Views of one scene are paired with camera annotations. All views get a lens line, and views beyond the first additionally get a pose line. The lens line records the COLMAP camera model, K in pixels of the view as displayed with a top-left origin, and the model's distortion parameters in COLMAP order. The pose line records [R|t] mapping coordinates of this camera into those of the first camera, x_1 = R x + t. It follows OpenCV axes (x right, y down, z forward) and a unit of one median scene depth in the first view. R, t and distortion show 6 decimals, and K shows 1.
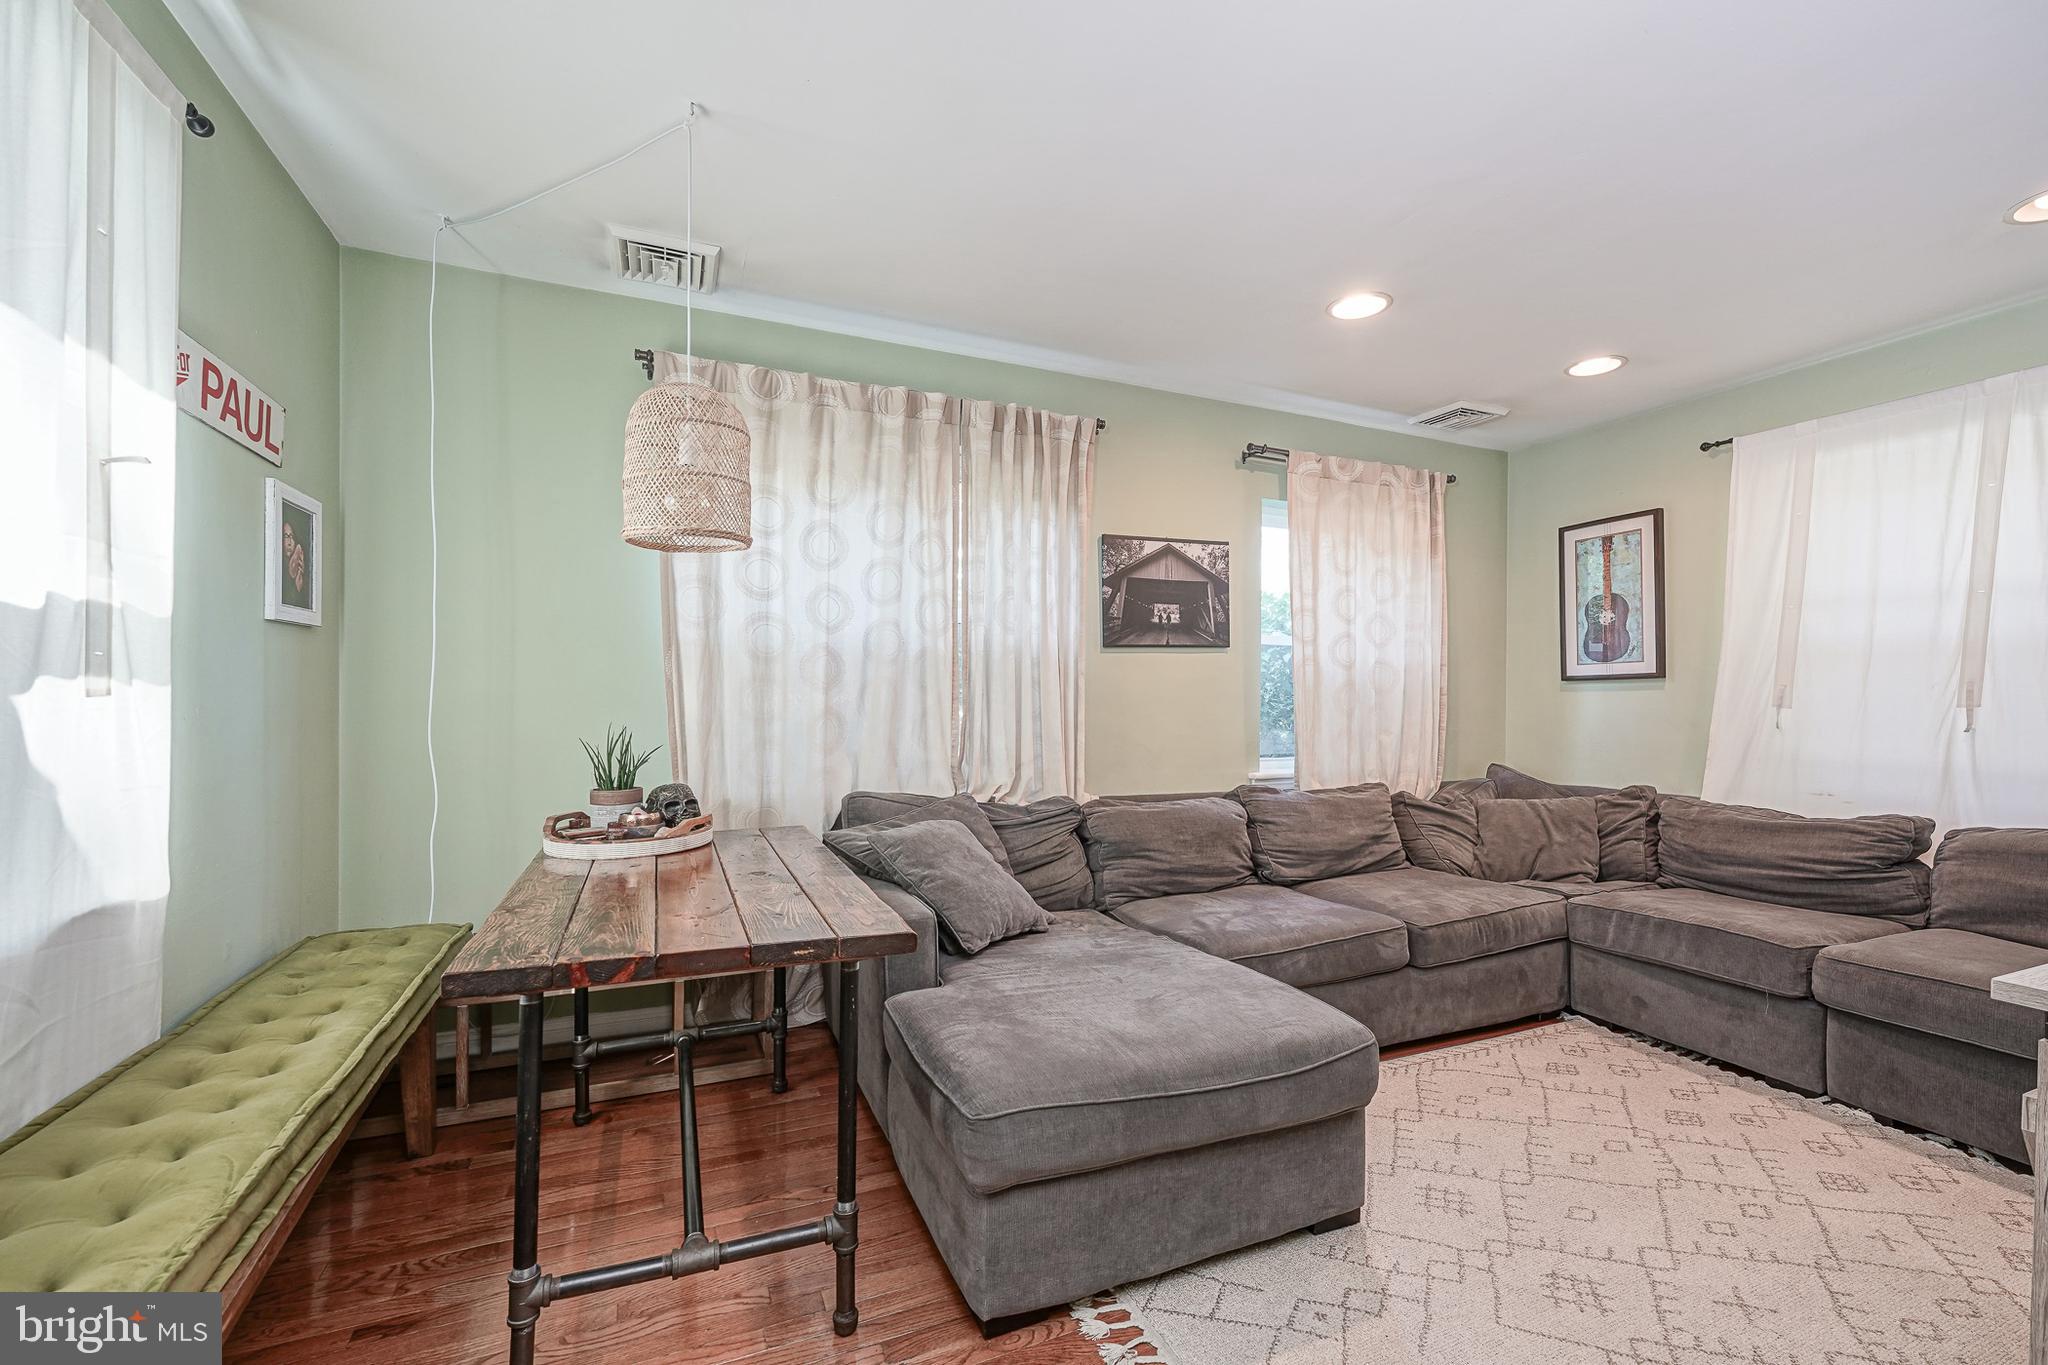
lens RADIAL K [[840.3, 0, 1024.0], [0, 840.3, 682.5], [0, 0, 1]] dist [-0.000152, 0.000226]
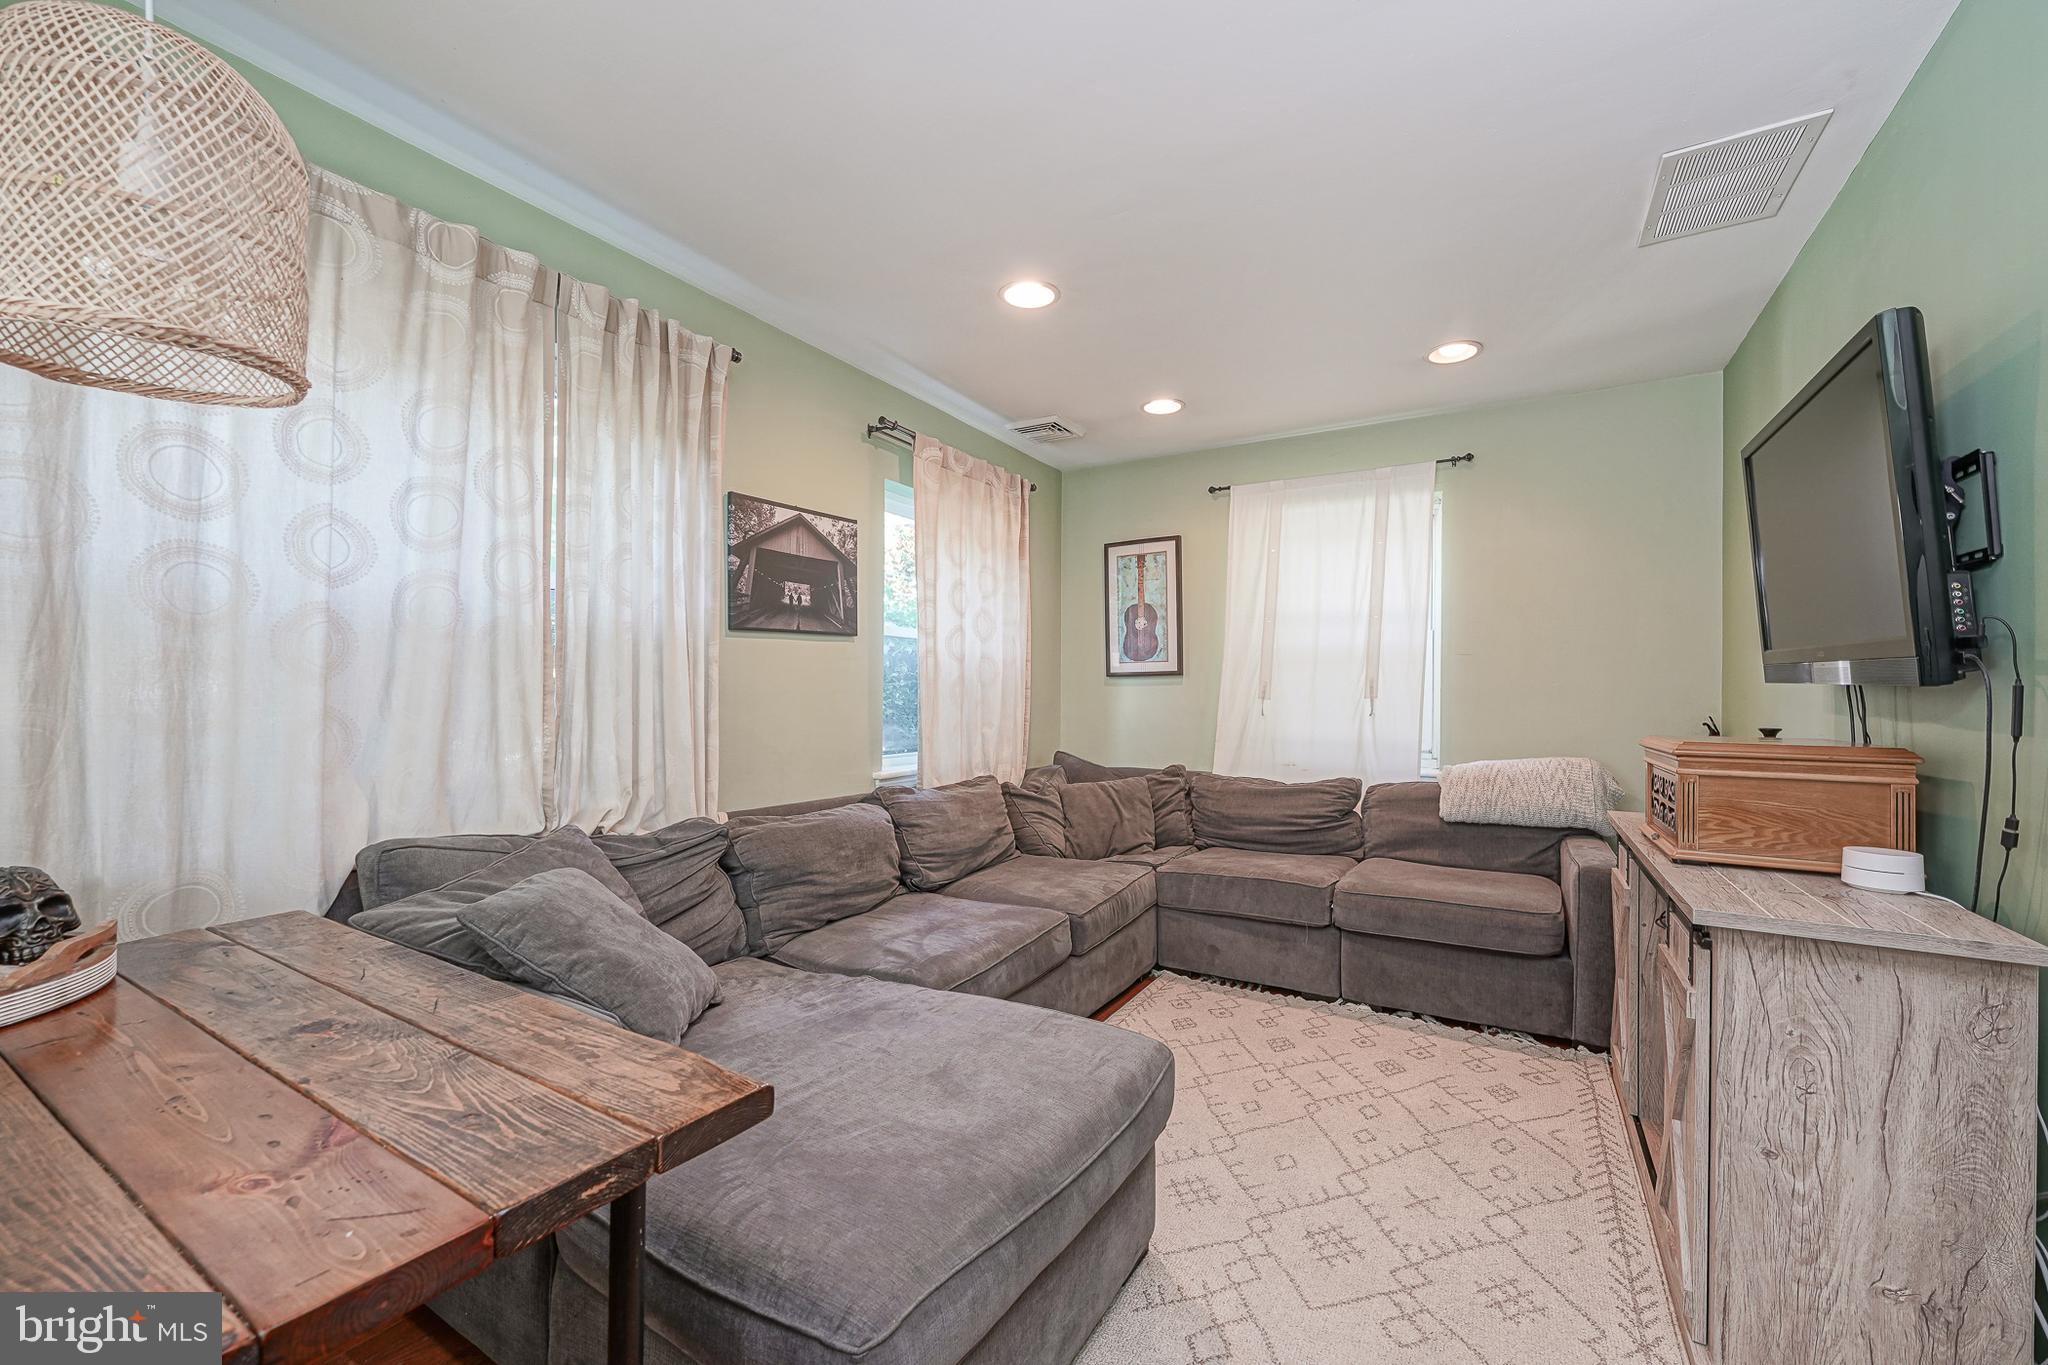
lens RADIAL K [[826.3, 0, 1009.9], [0, 826.3, 674.0], [0, 0, 1]] dist [-0.001830, 0.000026]
pose [[0.815205, 0.012179, 0.579045, -0.162266], [-0.010829, 0.999925, -0.005786, 0.003200], [-0.579071, -0.001554, 0.815275, 0.203849]]
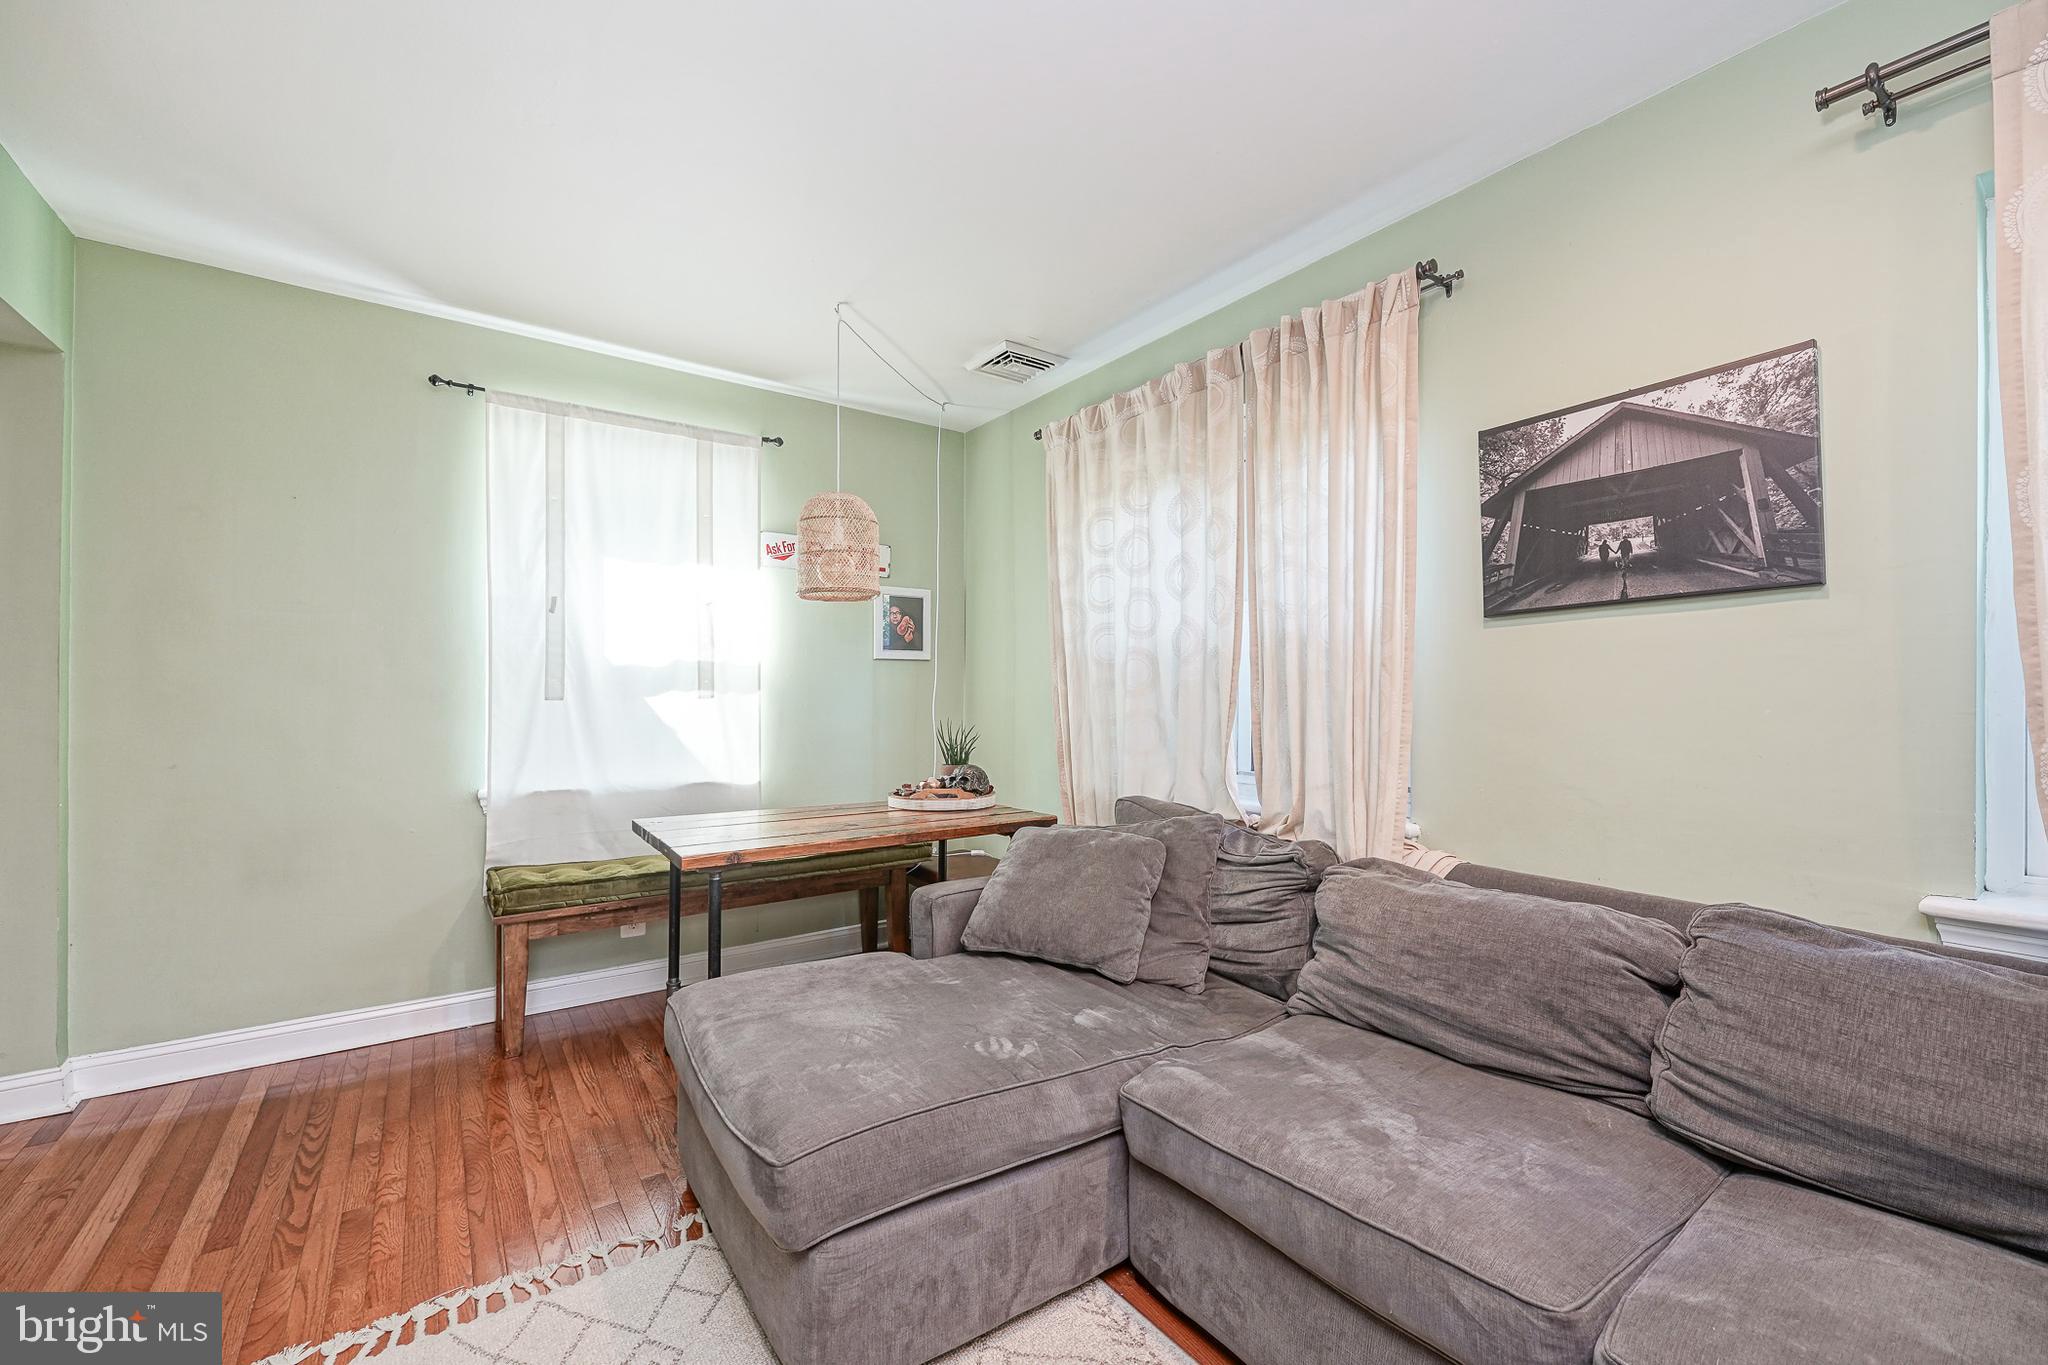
lens RADIAL K [[840.3, 0, 1024.0], [0, 840.3, 682.5], [0, 0, 1]] dist [-0.000152, 0.000226]
pose [[0.209186, -0.022002, -0.977628, 0.674915], [0.013134, 0.999720, -0.019688, 0.012982], [0.977788, -0.008722, 0.209416, 0.603918]]
